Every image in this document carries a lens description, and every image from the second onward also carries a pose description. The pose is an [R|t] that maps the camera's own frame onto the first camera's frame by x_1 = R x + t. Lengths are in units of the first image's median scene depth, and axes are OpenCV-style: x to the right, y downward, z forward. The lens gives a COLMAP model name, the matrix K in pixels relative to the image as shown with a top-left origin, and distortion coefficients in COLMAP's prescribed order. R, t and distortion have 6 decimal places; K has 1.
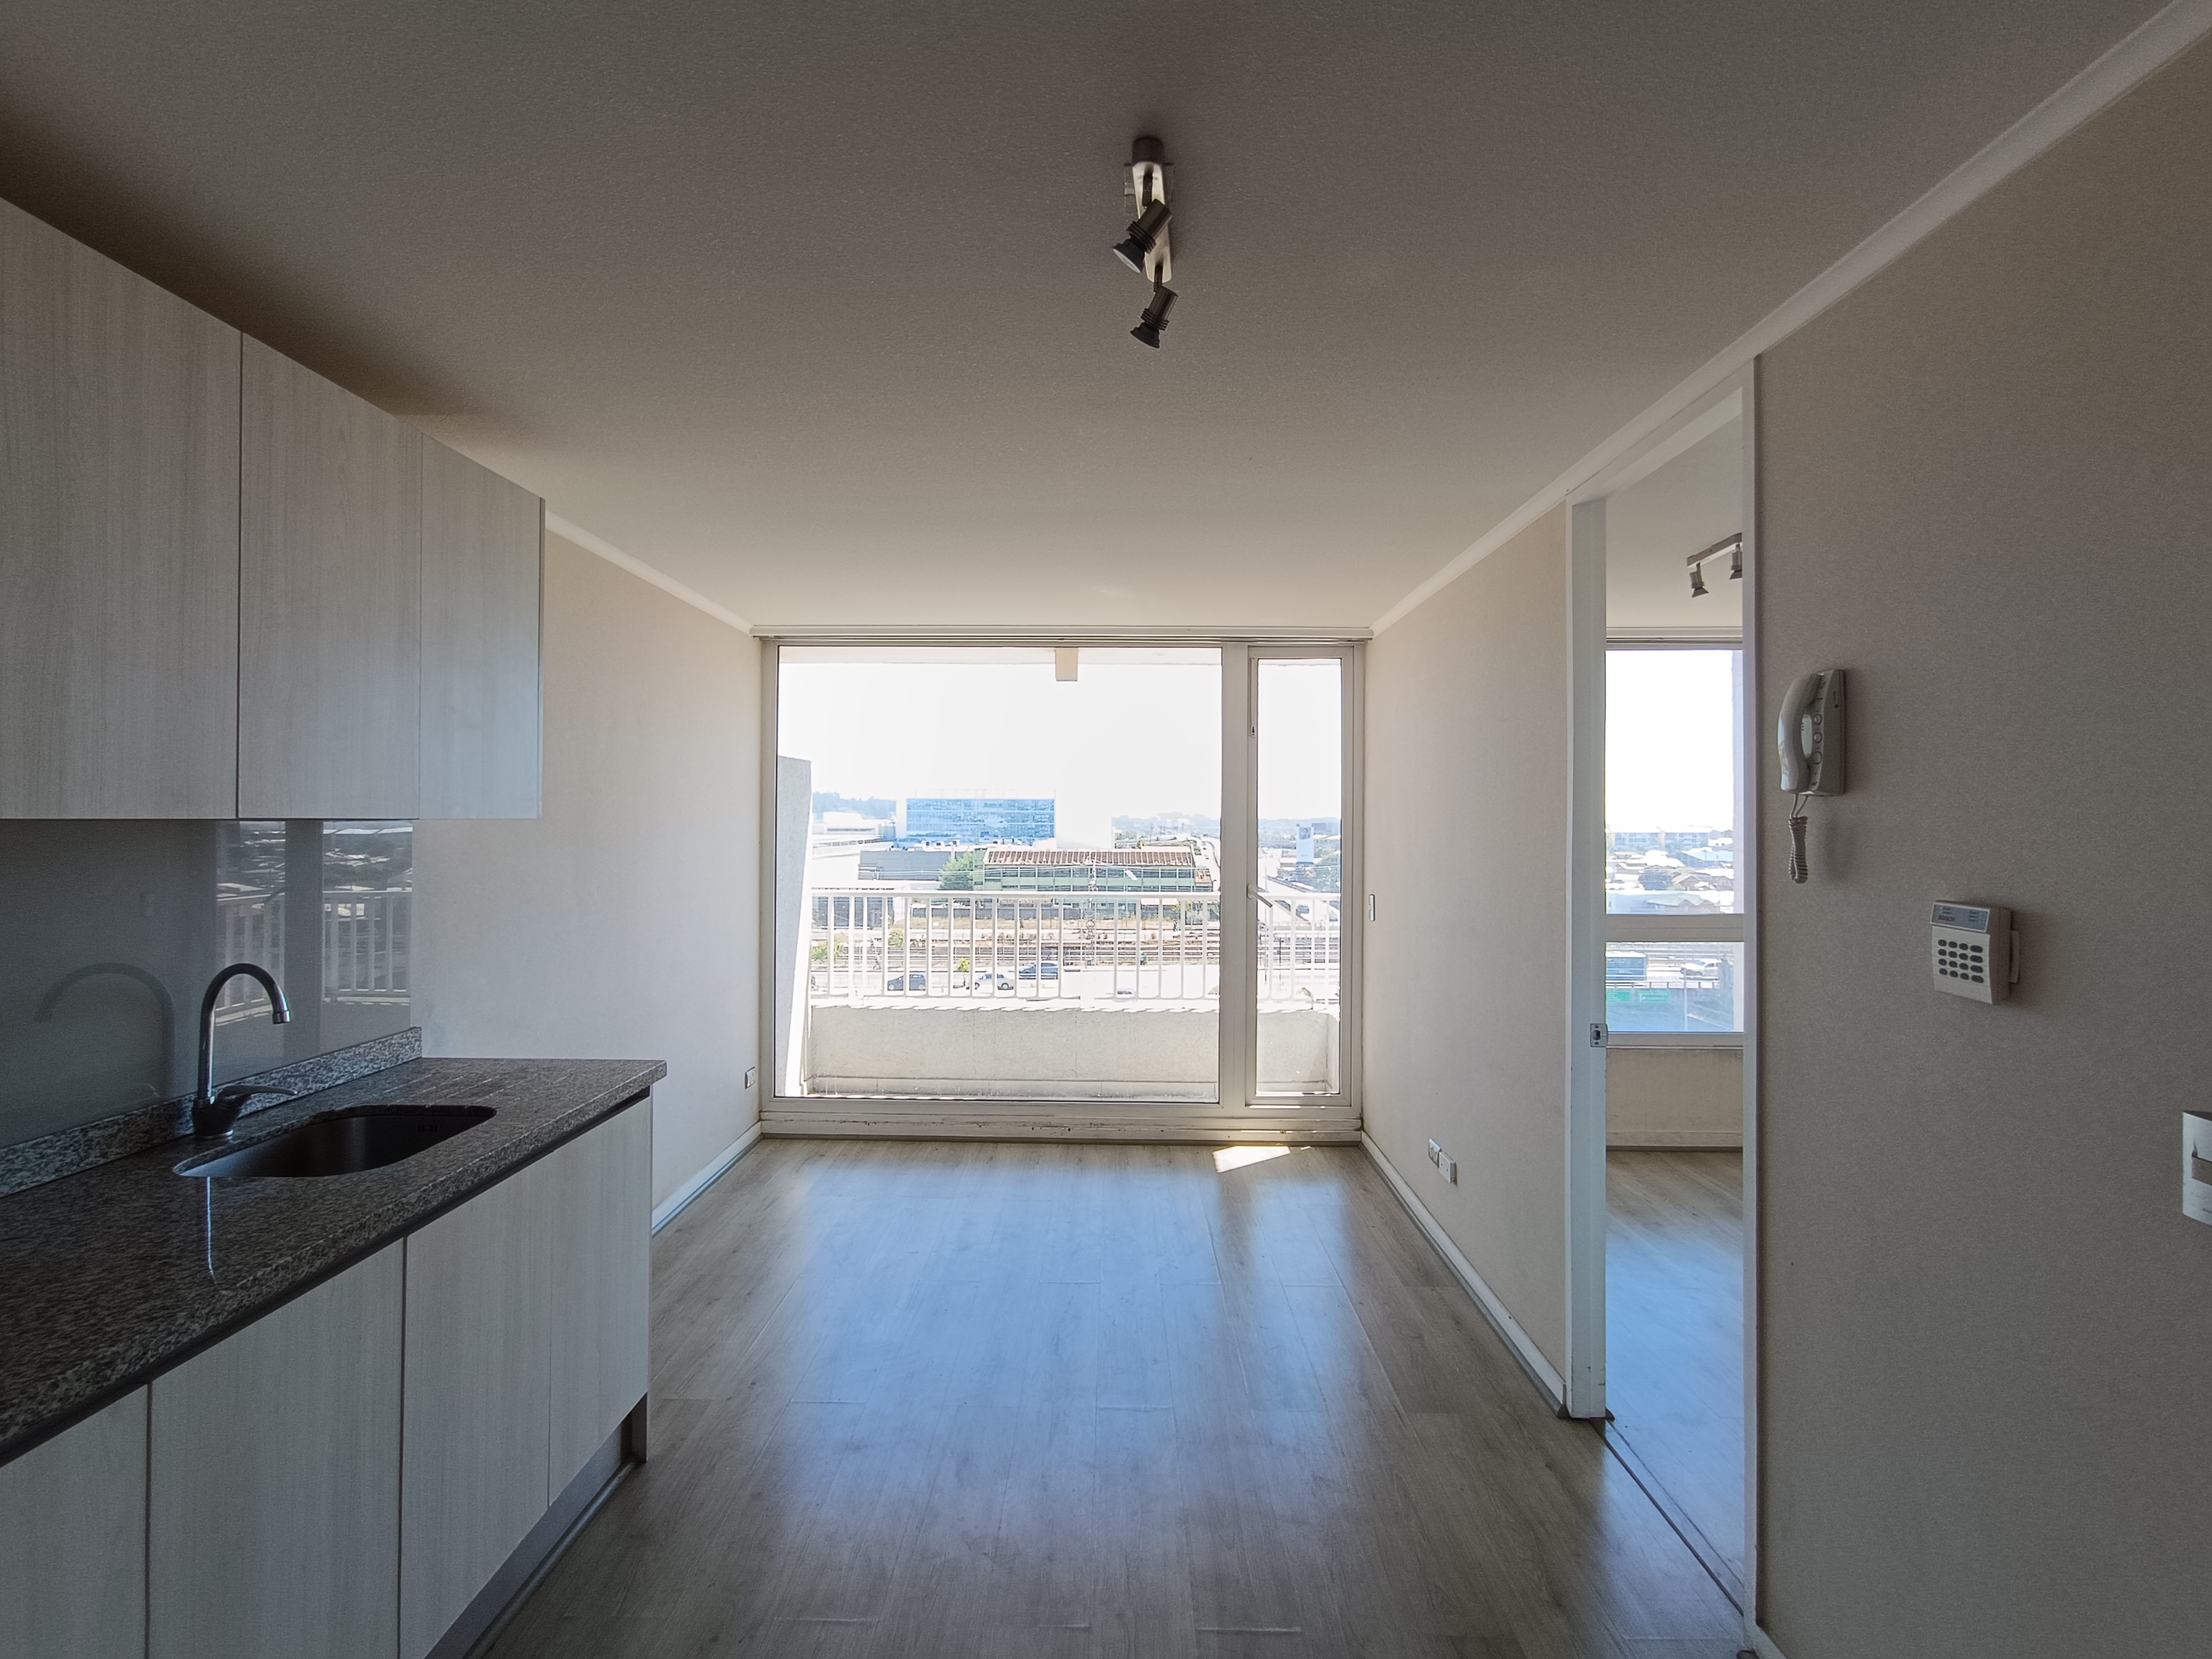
lens RADIAL K [[1006.3, 0, 1095.9], [0, 1006.3, 812.1], [0, 0, 1]] dist [-0.020054, 0.012526]
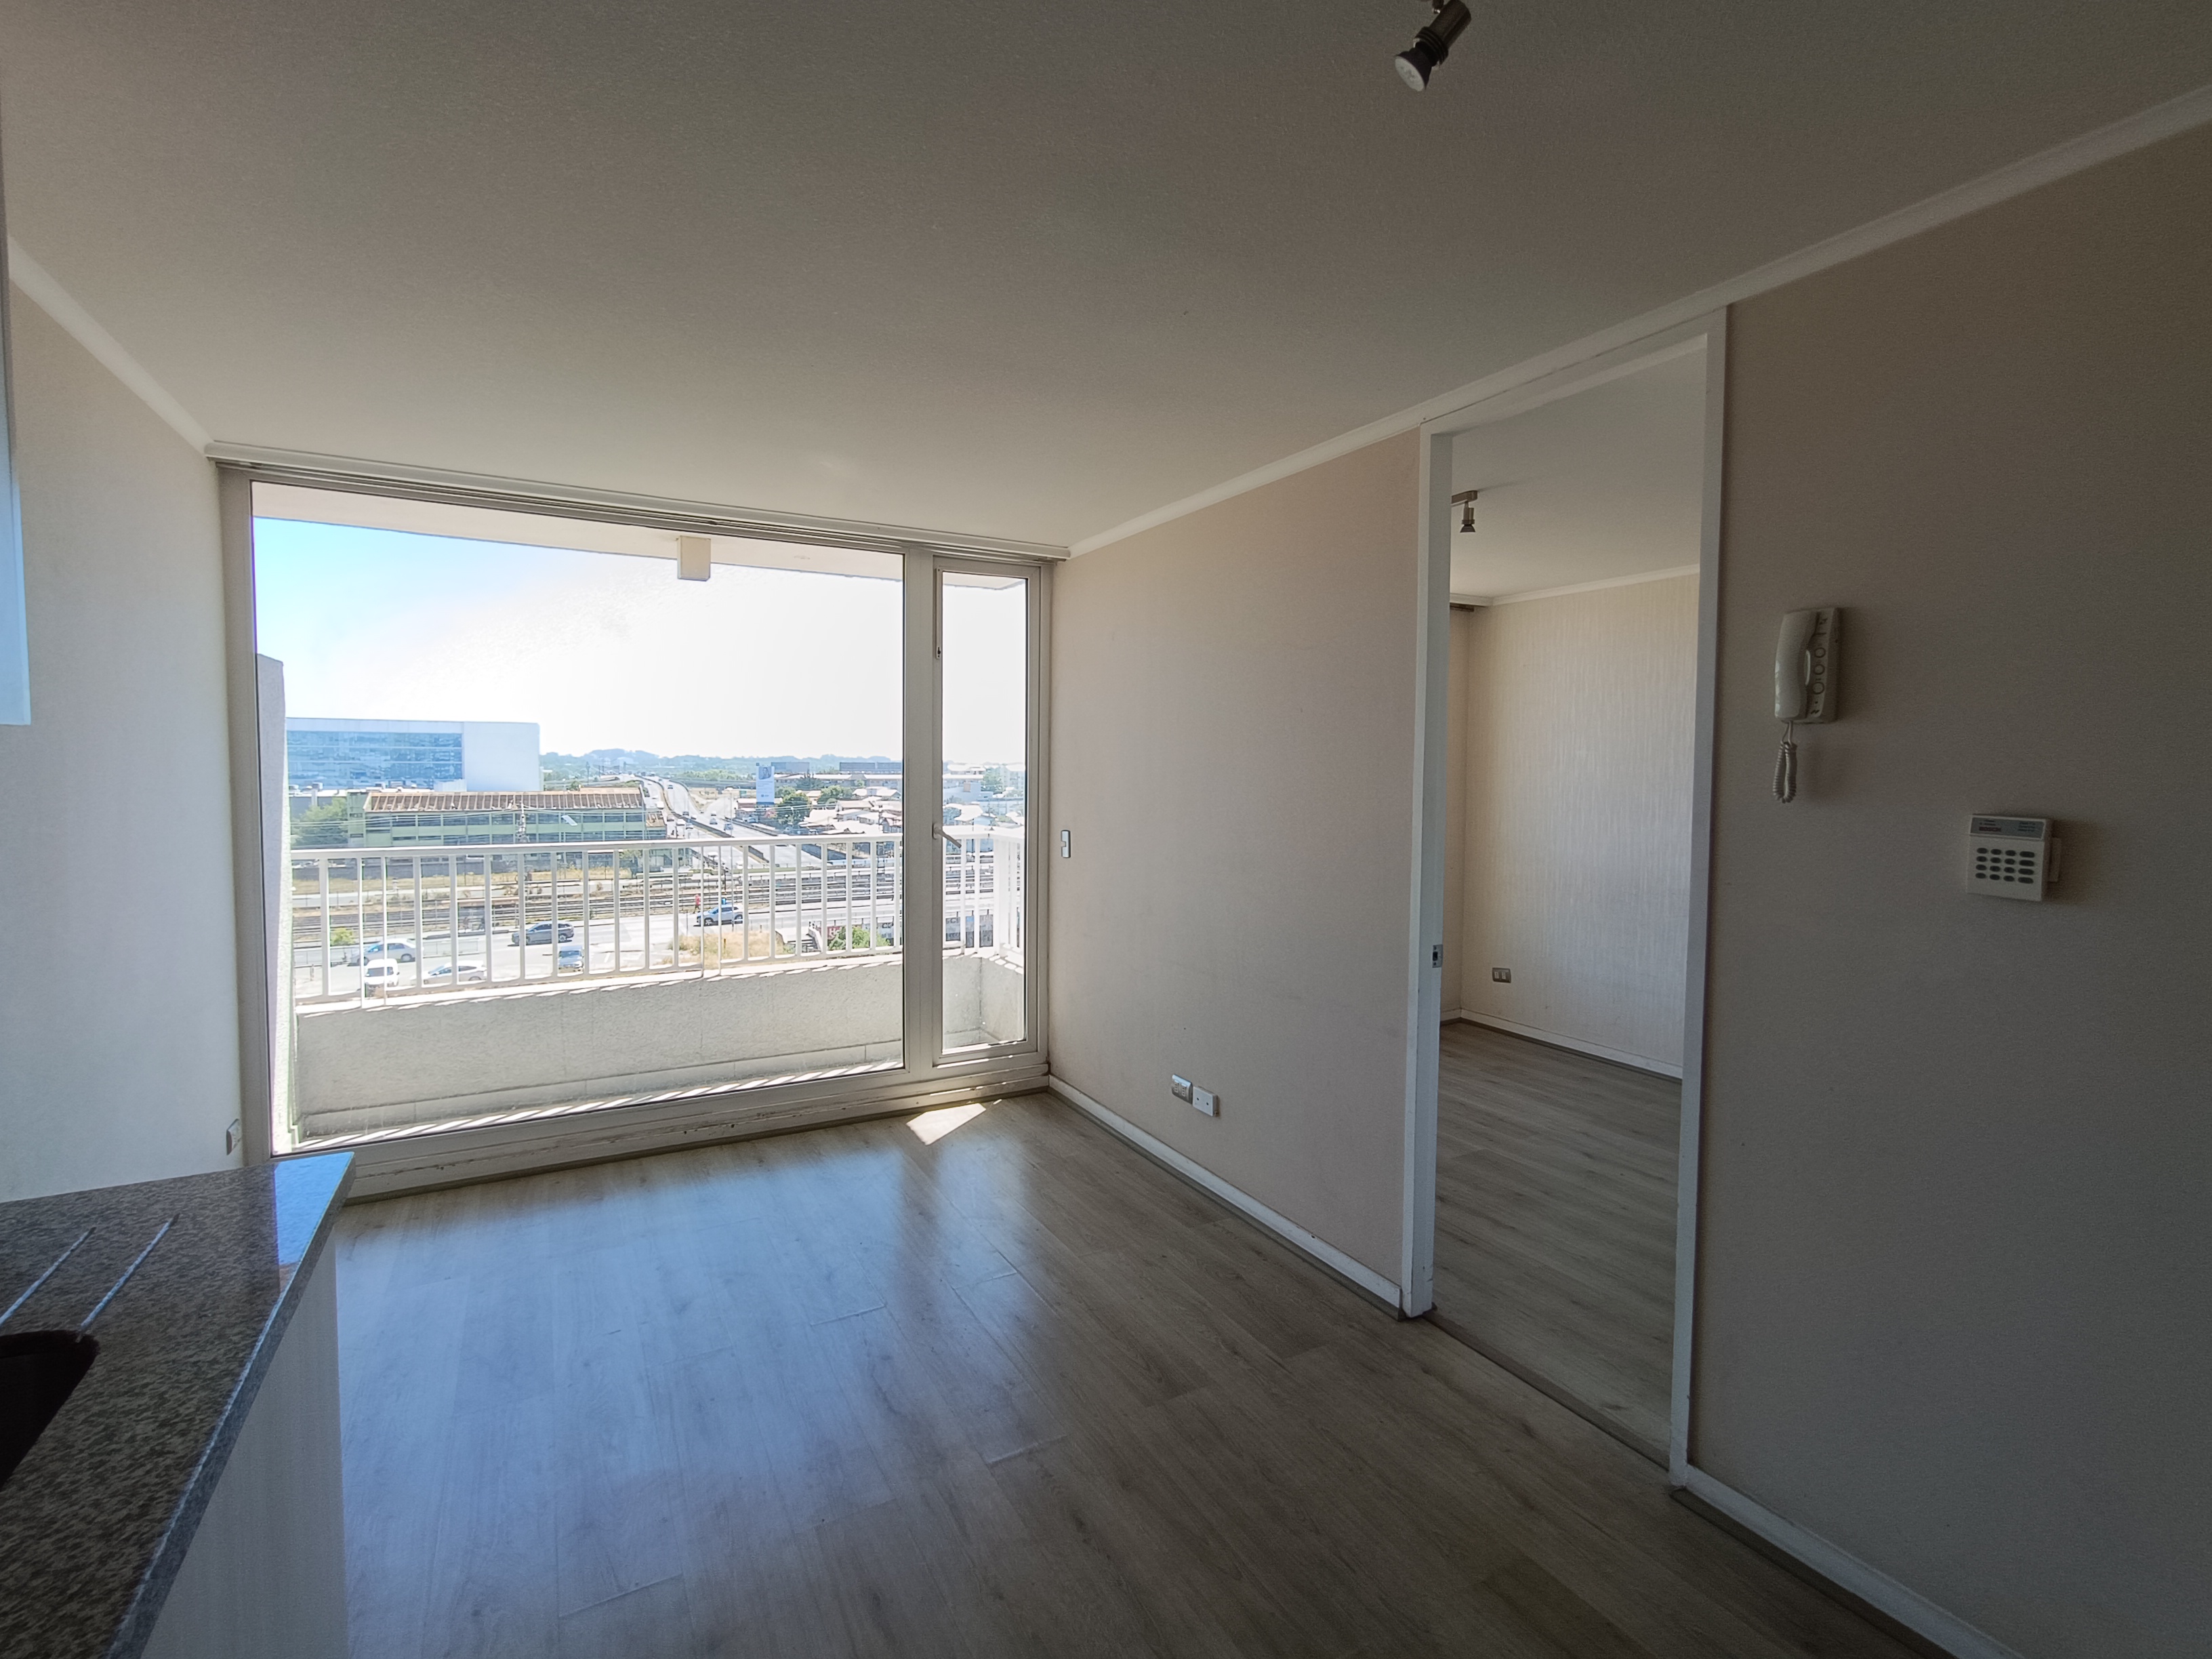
lens RADIAL K [[1006.3, 0, 1097.4], [0, 1006.3, 811.6], [0, 0, 1]] dist [-0.020054, 0.012526]
pose [[0.864625, -0.022179, 0.501928, -0.171463], [-0.007930, 0.998298, 0.057773, 0.008084], [-0.502355, -0.053932, 0.862978, 0.150410]]
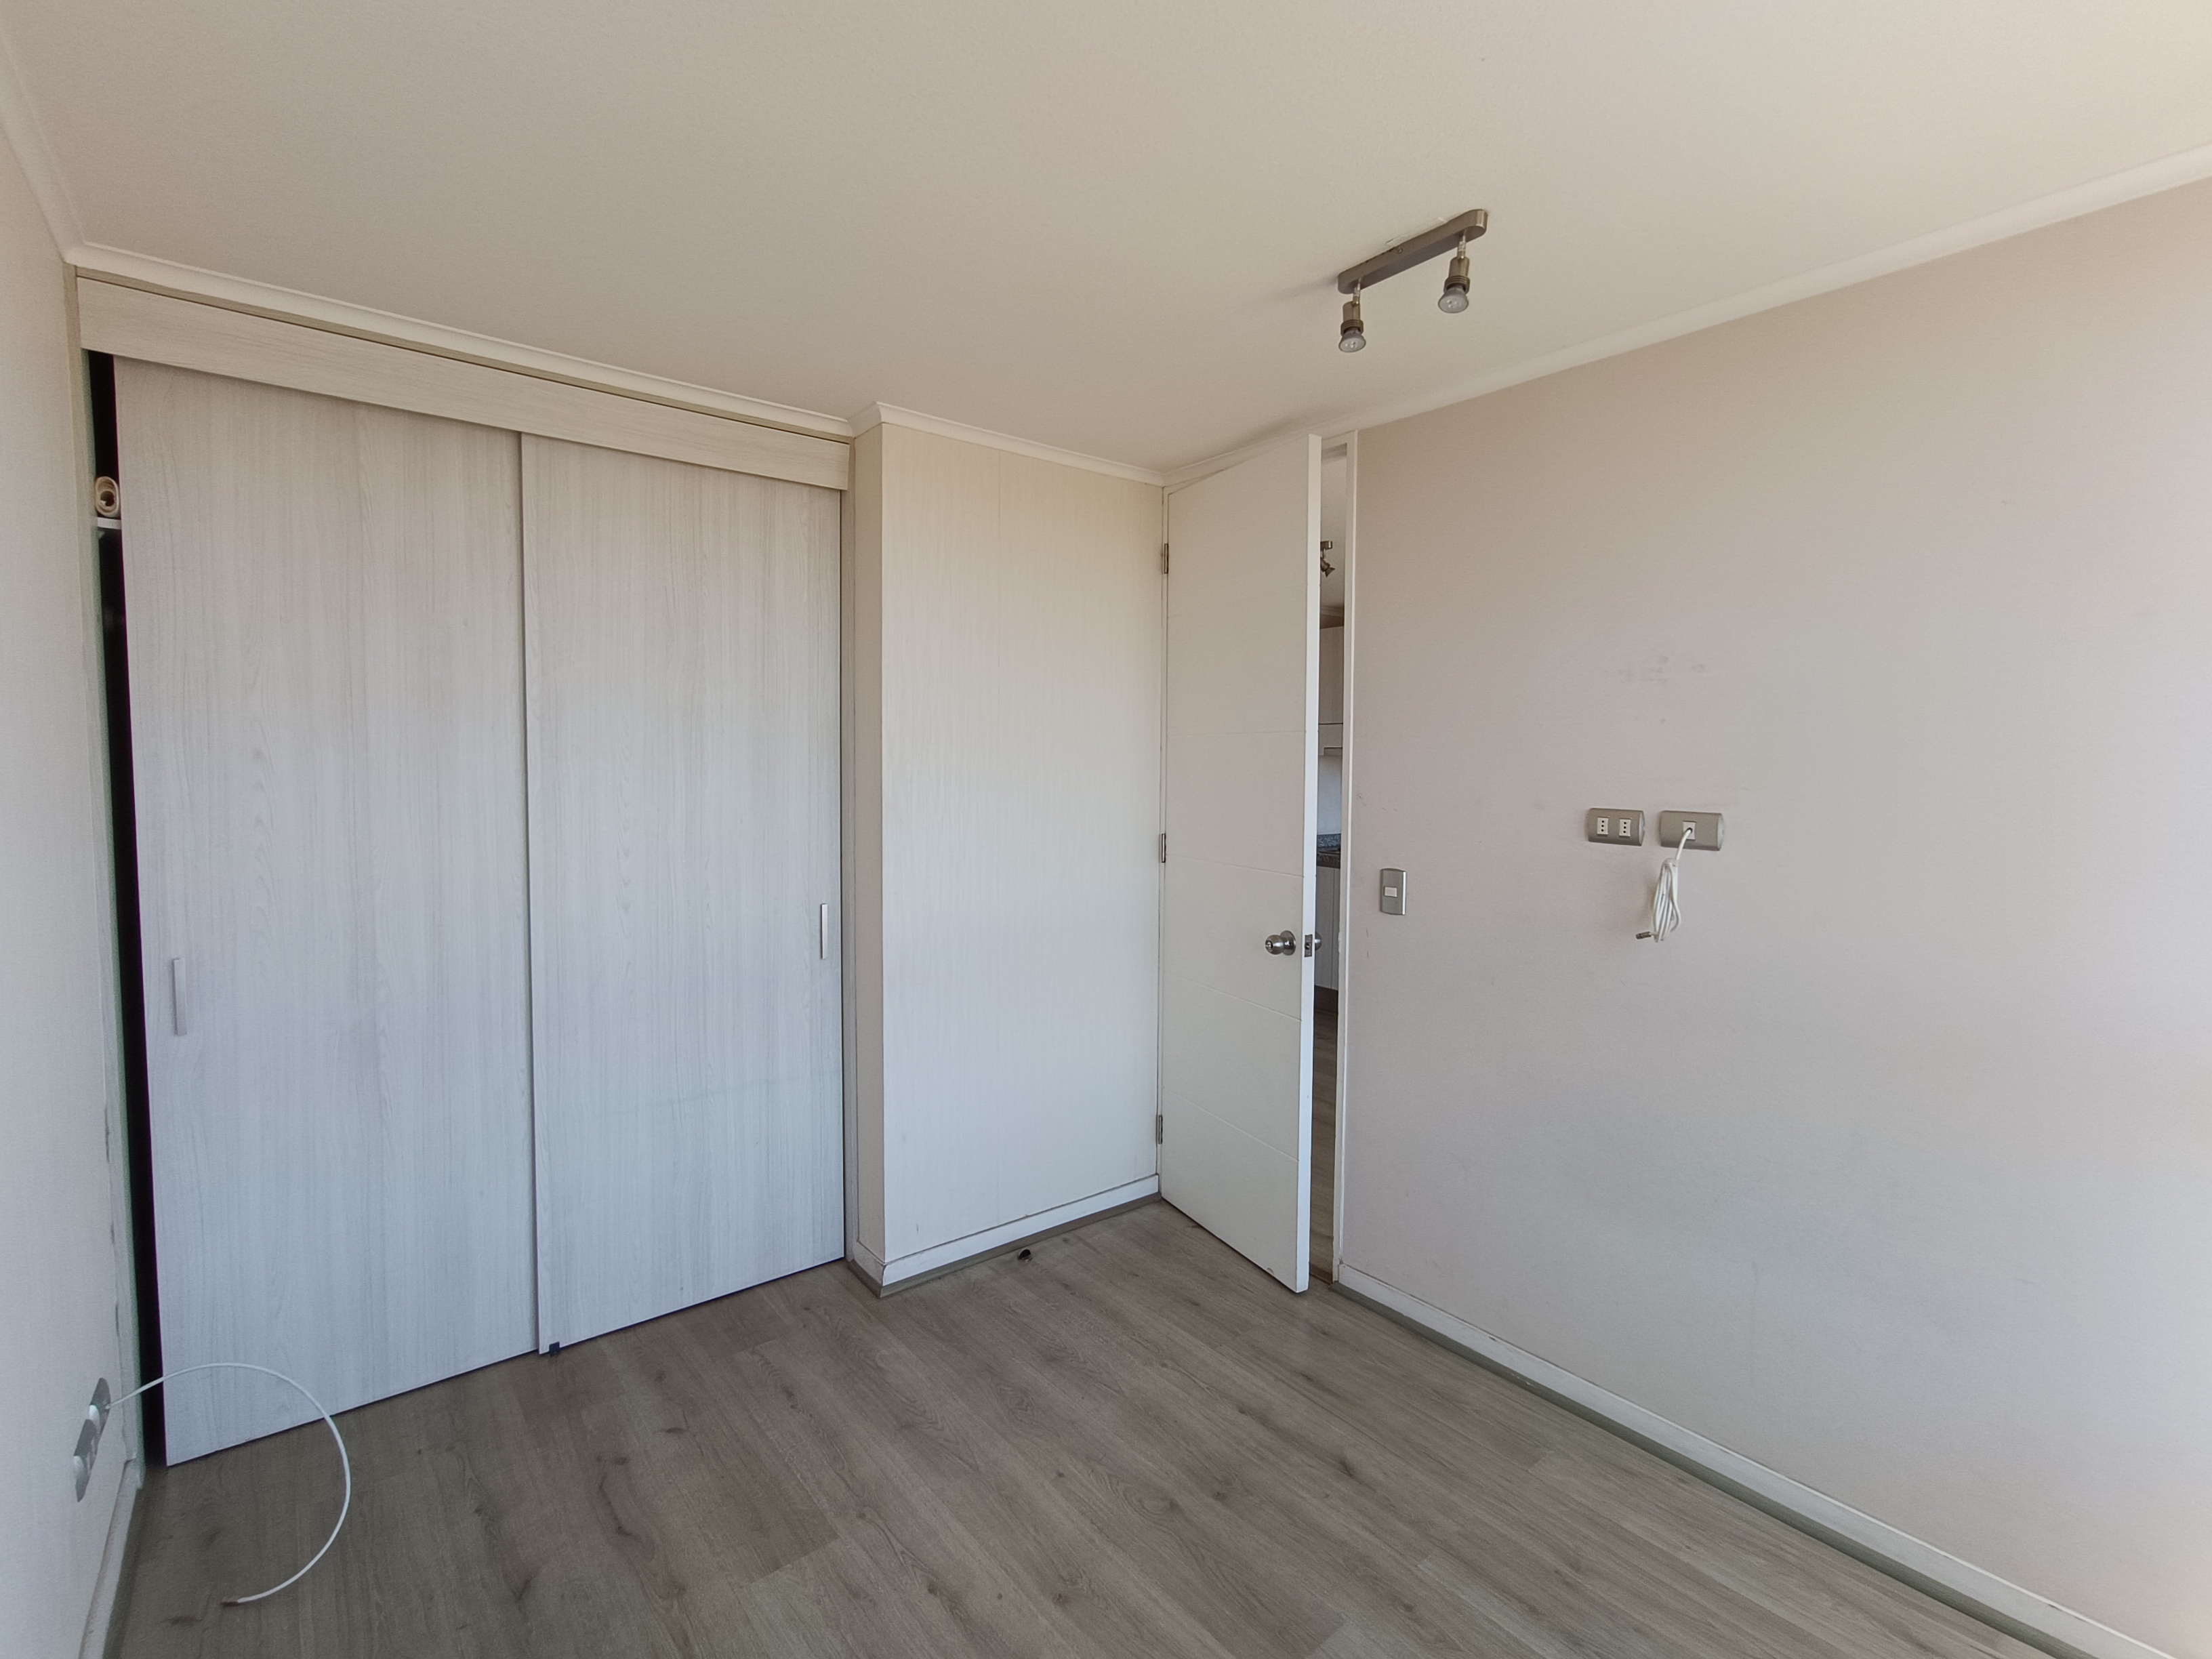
lens RADIAL K [[1006.3, 0, 1102.3], [0, 1006.3, 810.1], [0, 0, 1]] dist [-0.020054, 0.012526]
pose [[-0.765276, 0.019779, -0.643399, 0.598205], [-0.006303, 0.999250, 0.038215, 0.018122], [0.643672, 0.033300, -0.764577, 0.764344]]
